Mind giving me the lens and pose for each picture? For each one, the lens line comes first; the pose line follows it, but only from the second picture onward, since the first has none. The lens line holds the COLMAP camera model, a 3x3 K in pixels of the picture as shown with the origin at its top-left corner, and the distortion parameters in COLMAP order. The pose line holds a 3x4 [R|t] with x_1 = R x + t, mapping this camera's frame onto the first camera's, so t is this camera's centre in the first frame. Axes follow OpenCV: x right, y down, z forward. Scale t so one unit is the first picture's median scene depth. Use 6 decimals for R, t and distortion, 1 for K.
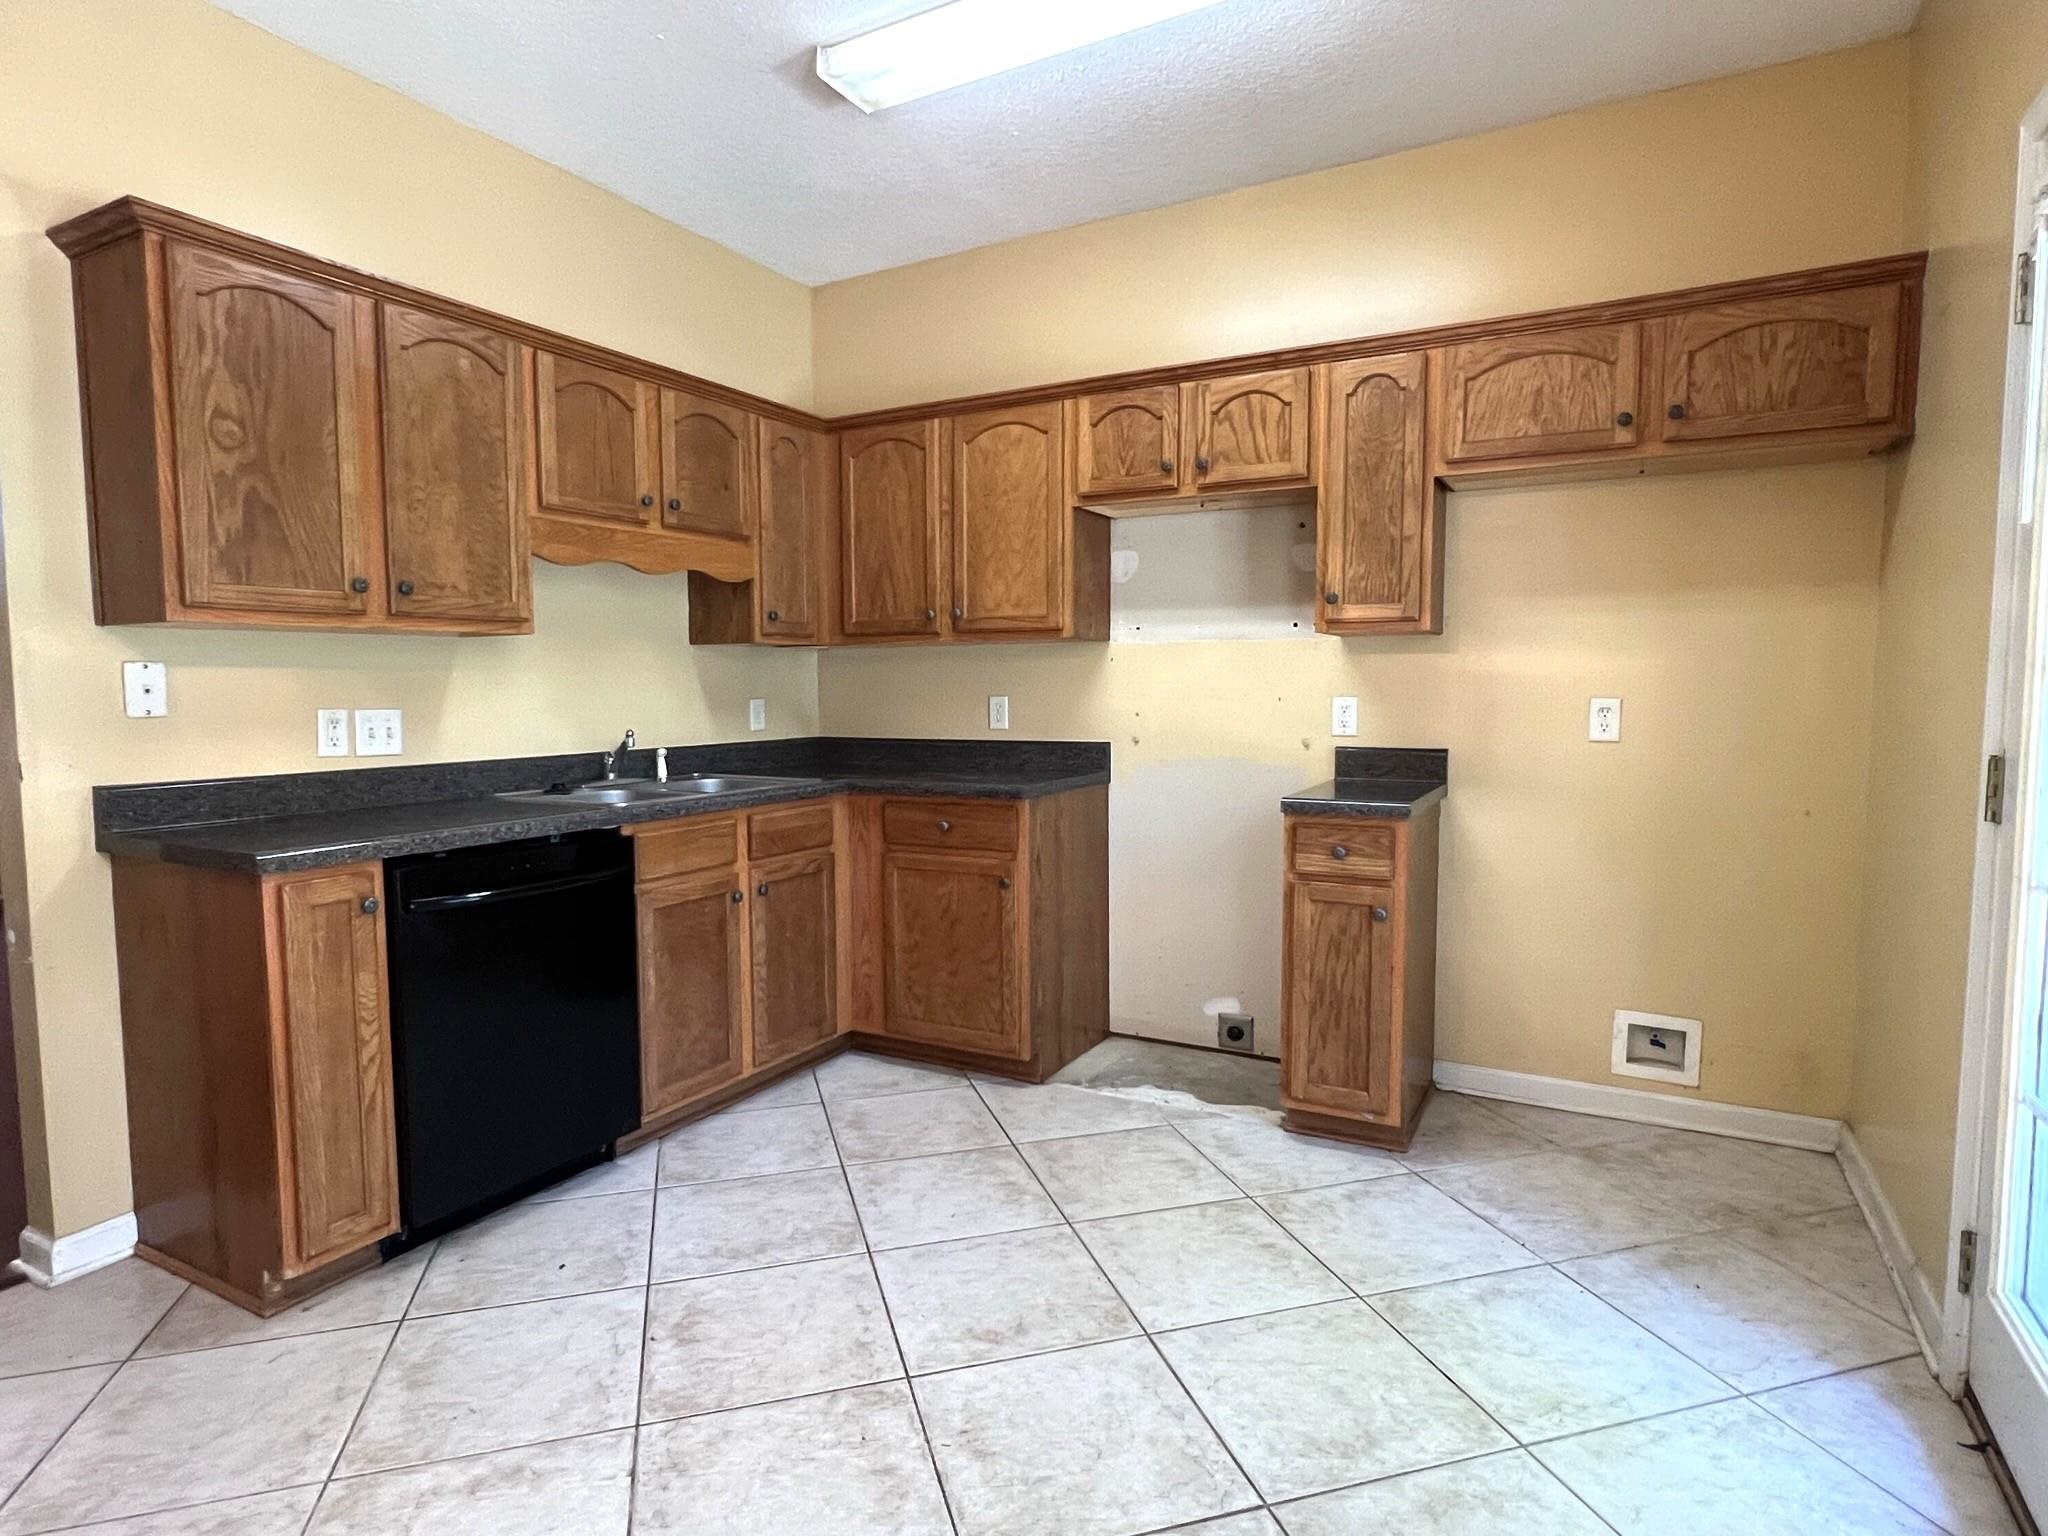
lens RADIAL K [[1111.9, 0, 1010.6], [0, 1111.9, 765.5], [0, 0, 1]] dist [-0.000075, 0.000737]
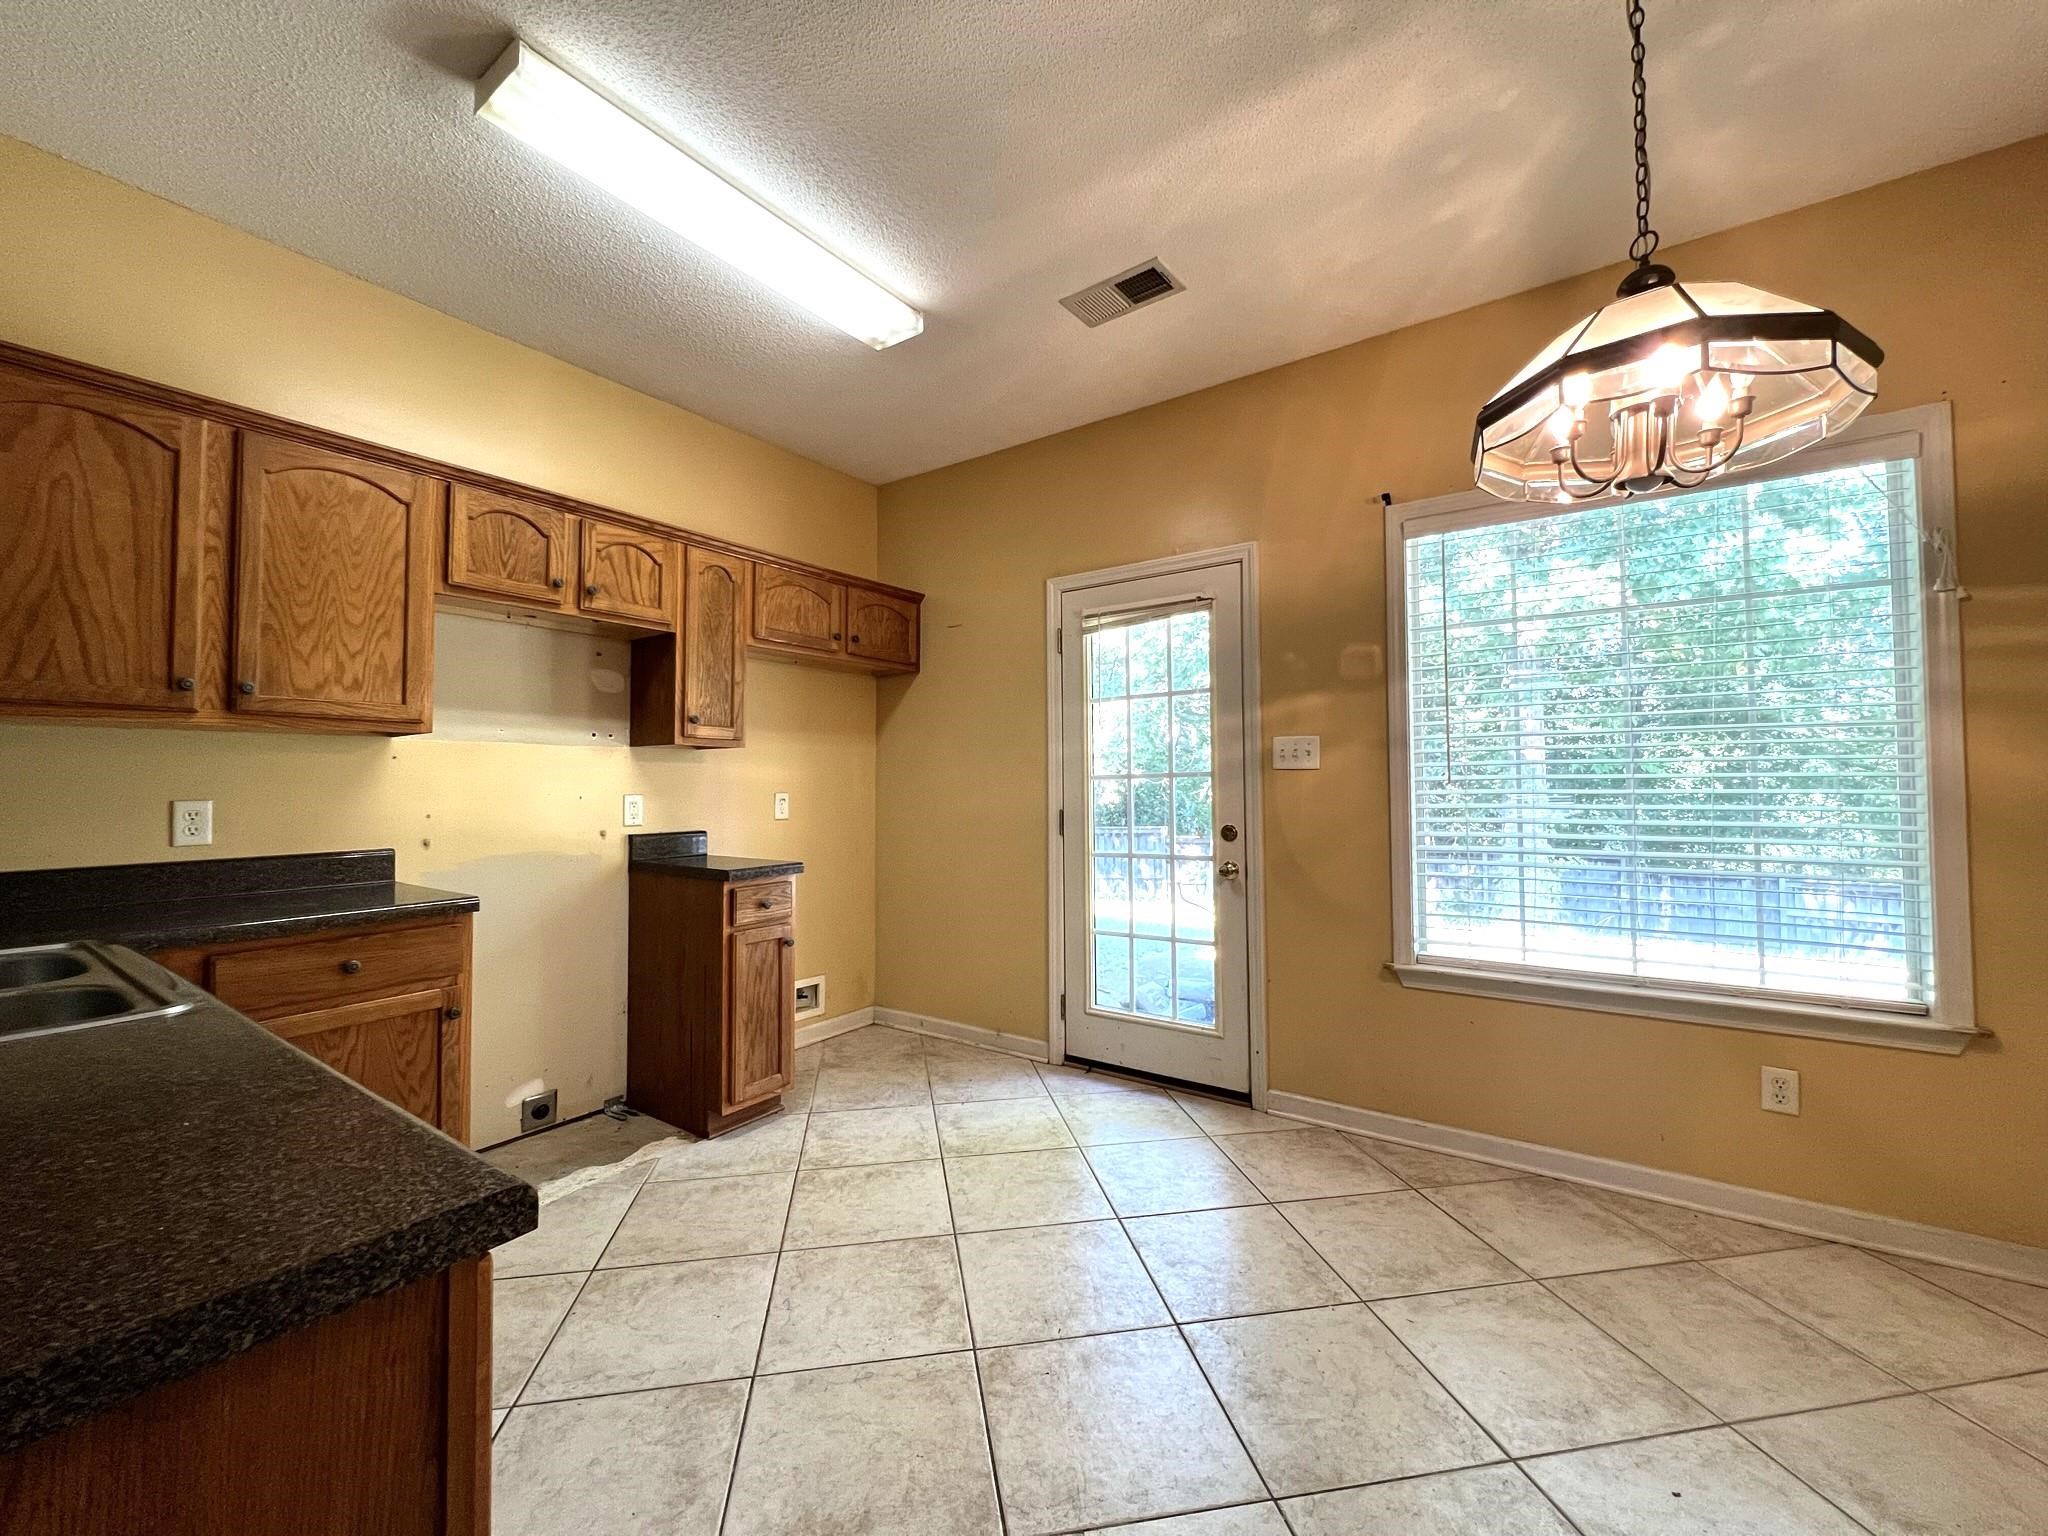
lens RADIAL K [[821.5, 0, 1017.5], [0, 821.5, 759.8], [0, 0, 1]] dist [0.000180, -0.000067]
pose [[0.109580, 0.034391, 0.993383, -0.681695], [0.077436, 0.996068, -0.043026, -0.032204], [-0.990957, 0.081638, 0.106486, 0.550288]]
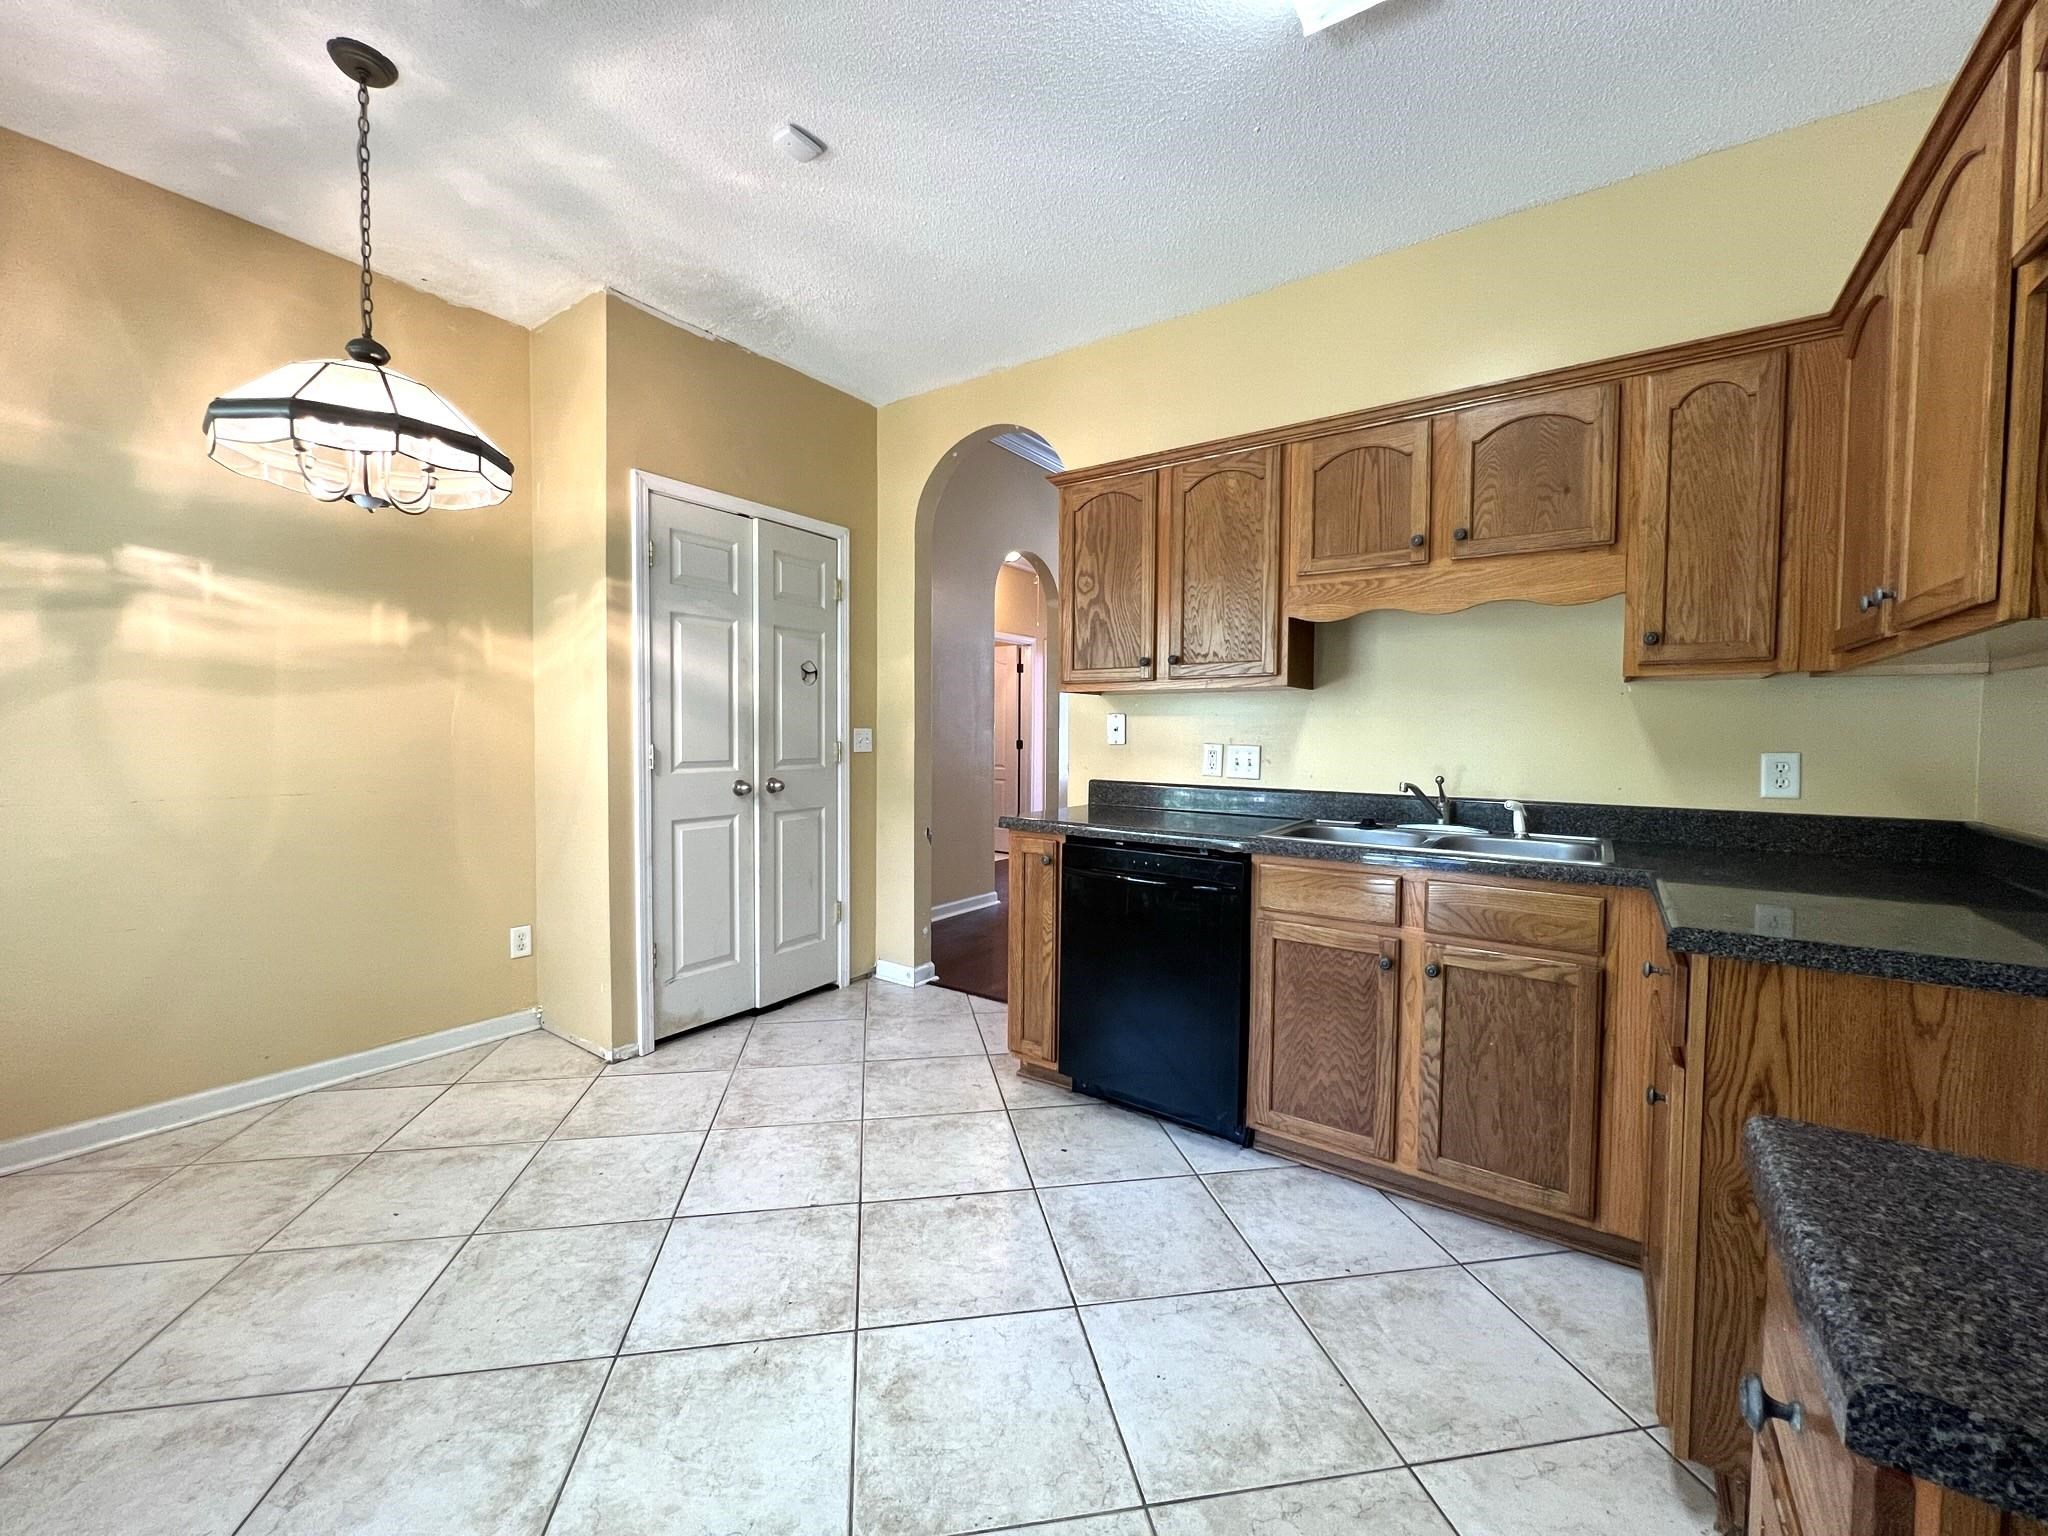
lens RADIAL K [[822.6, 0, 1013.9], [0, 822.6, 764.5], [0, 0, 1]] dist [-0.001687, -0.000062]
pose [[-0.109942, 0.044403, -0.992946, 0.479654], [-0.079558, 0.995403, 0.053322, -0.058661], [0.990749, 0.084859, -0.105904, 0.819561]]
